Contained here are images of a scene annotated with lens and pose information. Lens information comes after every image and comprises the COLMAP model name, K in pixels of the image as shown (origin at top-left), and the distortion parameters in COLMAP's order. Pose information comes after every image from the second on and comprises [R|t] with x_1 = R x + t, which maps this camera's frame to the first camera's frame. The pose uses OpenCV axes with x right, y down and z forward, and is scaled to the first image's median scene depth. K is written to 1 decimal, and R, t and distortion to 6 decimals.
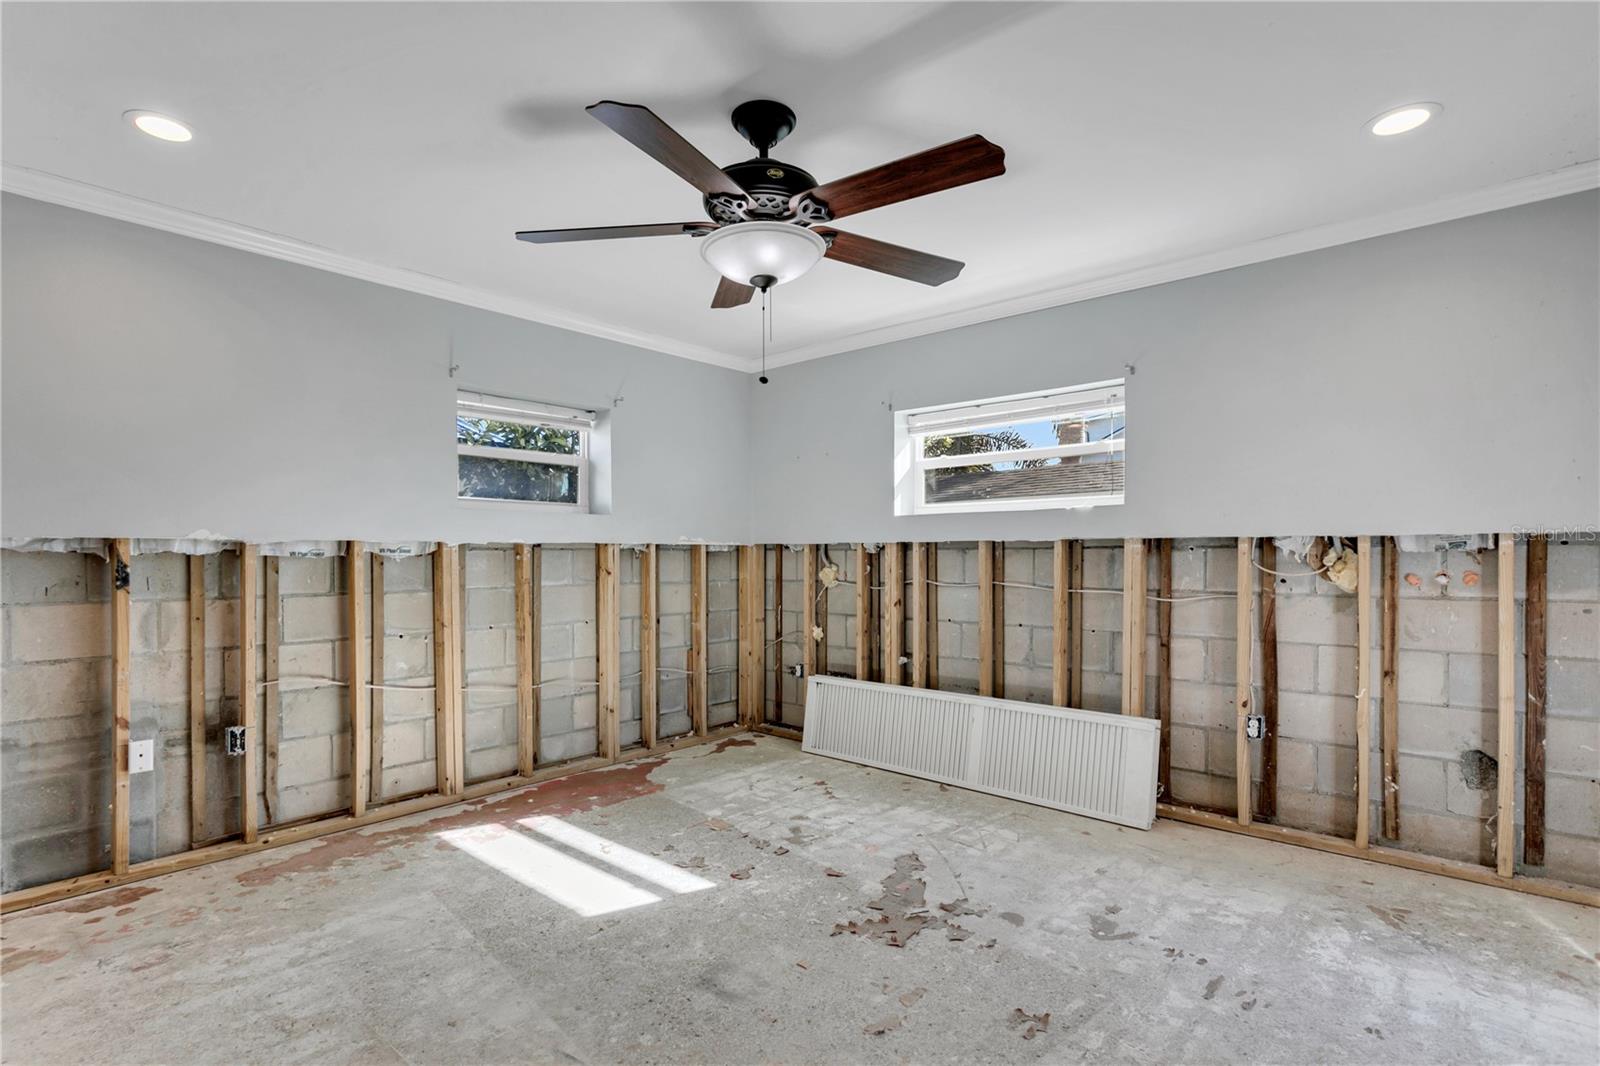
lens RADIAL K [[776.1, 0, 785.2], [0, 776.1, 548.6], [0, 0, 1]] dist [0.003600, 0.000318]
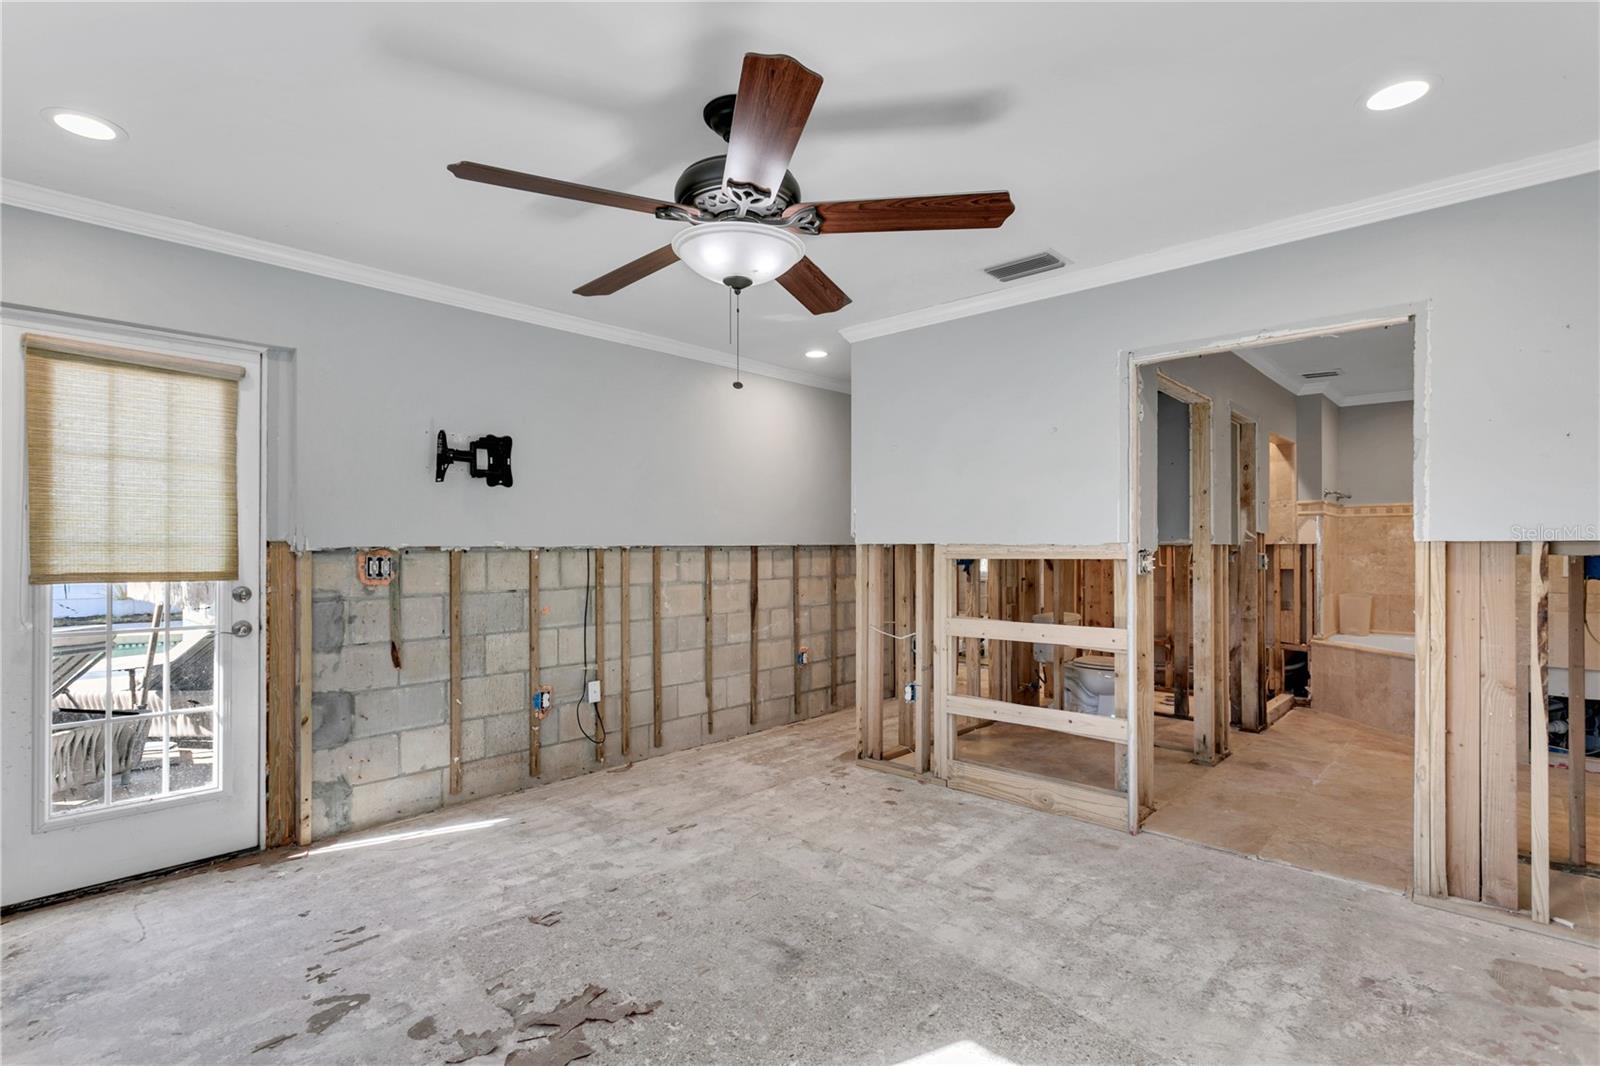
lens RADIAL K [[776.1, 0, 785.2], [0, 776.1, 548.6], [0, 0, 1]] dist [0.003600, 0.000318]
pose [[-0.999724, 0.005174, 0.022932, -0.108788], [0.004973, 0.999949, -0.008838, -0.007000], [-0.022977, -0.008721, -0.999698, 1.993490]]
